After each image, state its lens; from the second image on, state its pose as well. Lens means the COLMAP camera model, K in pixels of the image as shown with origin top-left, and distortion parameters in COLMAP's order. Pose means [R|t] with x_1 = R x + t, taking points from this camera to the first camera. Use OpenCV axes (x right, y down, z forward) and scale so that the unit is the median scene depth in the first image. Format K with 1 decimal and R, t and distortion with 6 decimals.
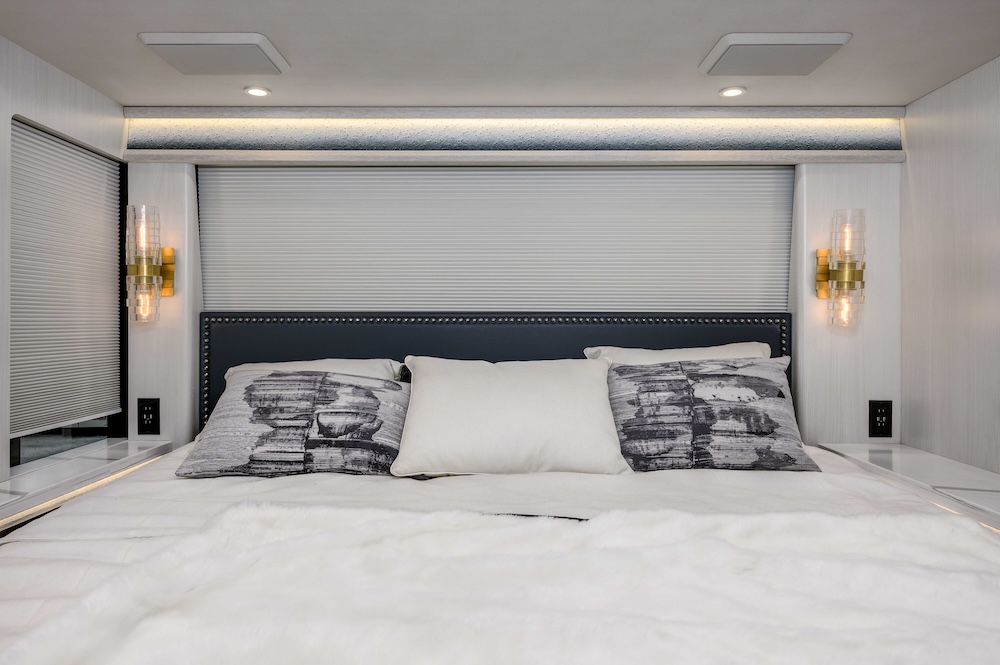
lens RADIAL K [[669.8, 0, 498.2], [0, 669.8, 314.0], [0, 0, 1]] dist [-0.003089, -0.002138]
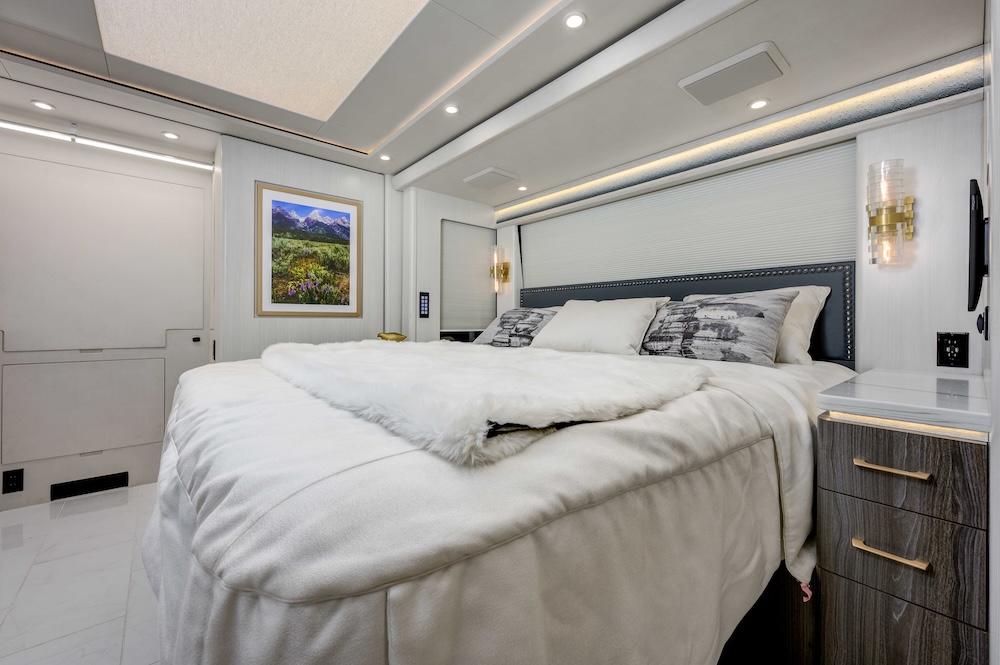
lens RADIAL K [[401.7, 0, 499.5], [0, 401.7, 322.1], [0, 0, 1]] dist [0.001146, 0.000139]
pose [[0.654538, 0.003893, -0.756019, 0.706392], [0.004452, 0.999950, 0.009004, 0.125638], [0.756016, -0.009259, 0.654487, 0.044815]]
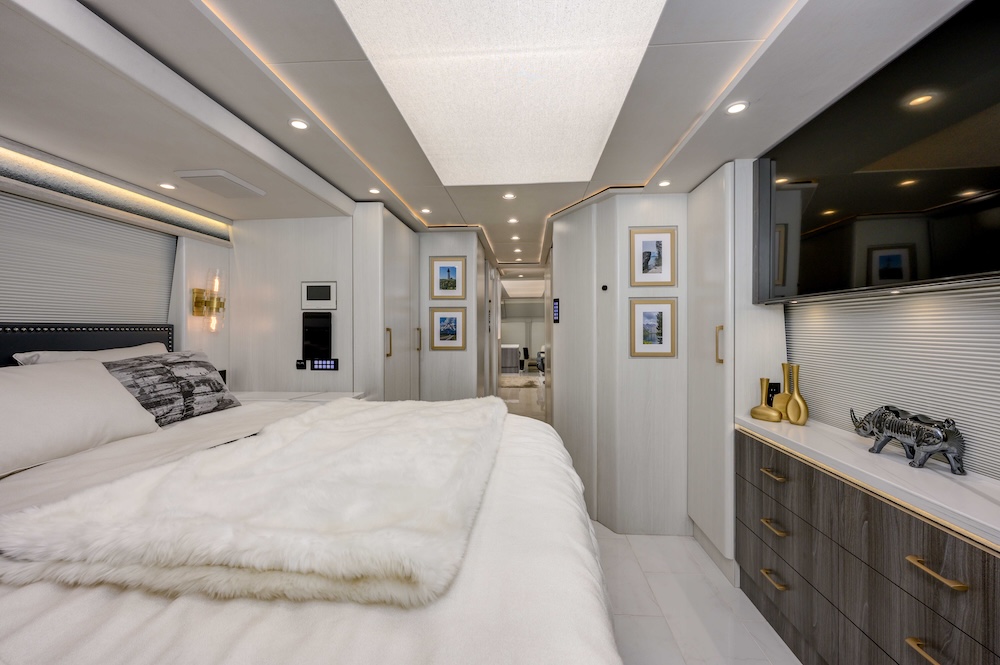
lens RADIAL K [[401.7, 0, 499.5], [0, 401.7, 322.1], [0, 0, 1]] dist [0.001146, 0.000139]
pose [[0.062793, 0.011969, 0.997955, -0.621348], [0.000750, 0.999927, -0.012040, 0.006215], [-0.998026, 0.001504, 0.062779, 0.165660]]
